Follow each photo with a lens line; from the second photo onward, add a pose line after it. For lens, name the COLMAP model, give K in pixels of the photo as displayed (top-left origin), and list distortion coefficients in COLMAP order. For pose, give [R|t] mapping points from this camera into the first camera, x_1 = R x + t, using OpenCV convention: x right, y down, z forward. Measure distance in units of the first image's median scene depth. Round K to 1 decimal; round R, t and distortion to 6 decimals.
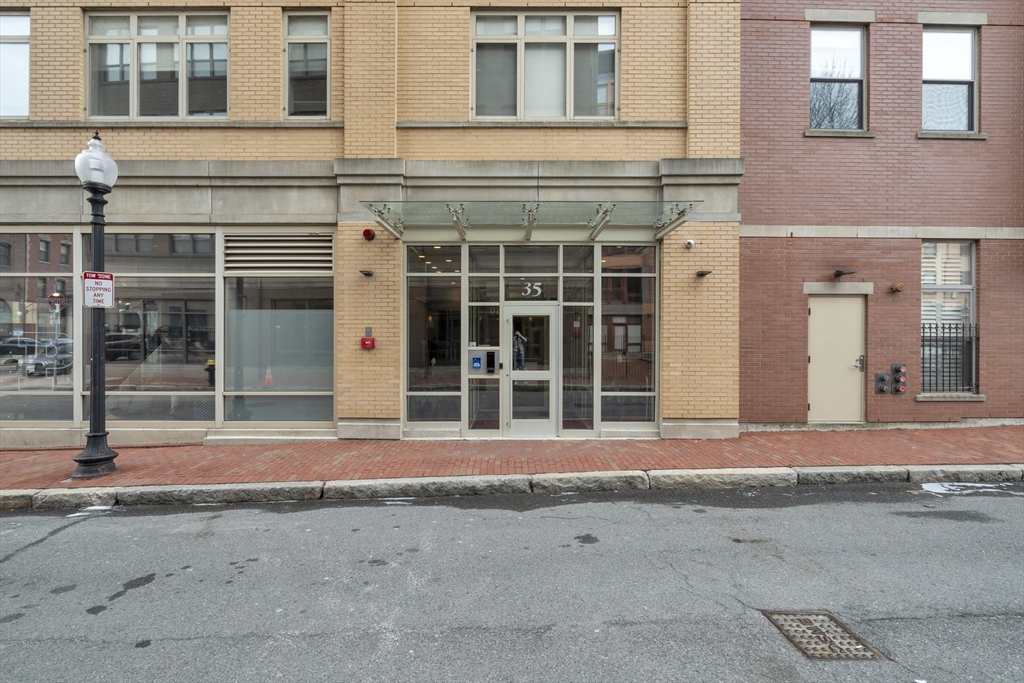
lens RADIAL K [[460.3, 0, 510.6], [0, 460.3, 338.7], [0, 0, 1]] dist [-0.001006, 0.000625]
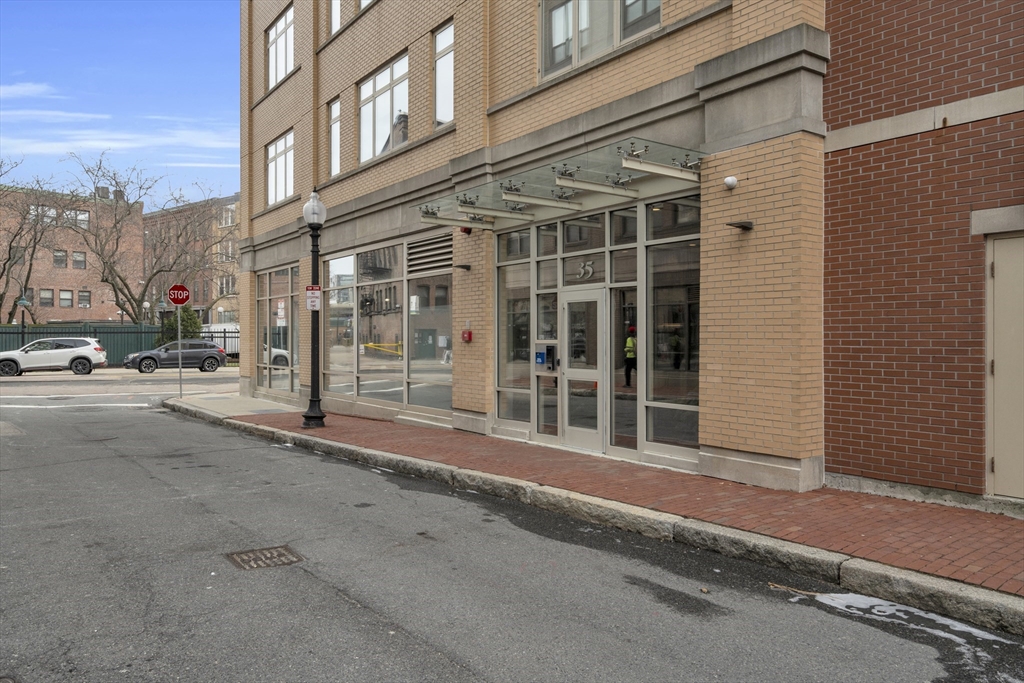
lens RADIAL K [[702.2, 0, 512.0], [0, 702.2, 341.5], [0, 0, 1]] dist [0.002909, 0.002731]
pose [[0.601200, 0.003137, -0.799092, 0.977156], [-0.003415, 0.999993, 0.001356, 0.019183], [0.799091, 0.001914, 0.601207, 0.146807]]
